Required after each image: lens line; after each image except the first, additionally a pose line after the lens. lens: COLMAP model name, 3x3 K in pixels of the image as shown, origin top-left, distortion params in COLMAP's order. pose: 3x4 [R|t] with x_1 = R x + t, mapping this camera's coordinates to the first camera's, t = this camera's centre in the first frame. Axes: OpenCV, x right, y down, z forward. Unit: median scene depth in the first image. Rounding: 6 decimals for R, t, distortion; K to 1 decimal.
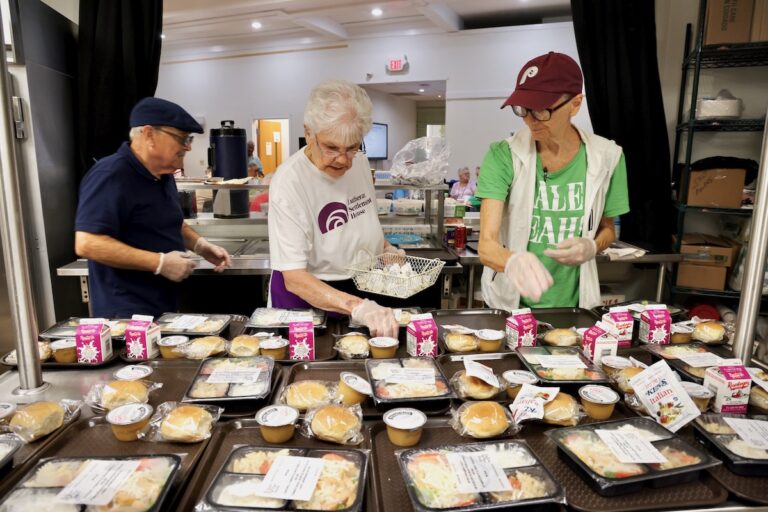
lens RADIAL K [[517.8, 0, 385.8], [0, 517.8, 269.1], [0, 0, 1]] dist [-0.075390, 0.040902]
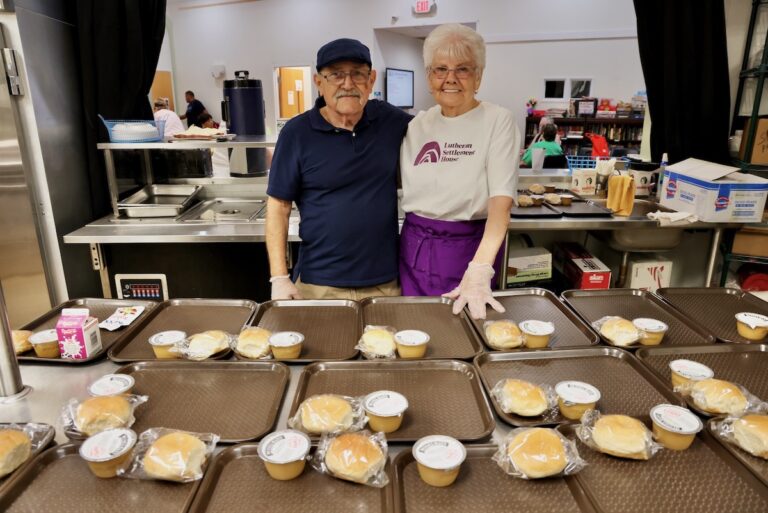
lens RADIAL K [[517.8, 0, 385.8], [0, 517.8, 269.6], [0, 0, 1]] dist [-0.075390, 0.040902]
pose [[0.998834, 0.005708, -0.047941, -0.007944], [-0.001058, 0.995336, 0.096464, -0.058040], [0.048268, -0.096301, 0.994181, 0.162932]]
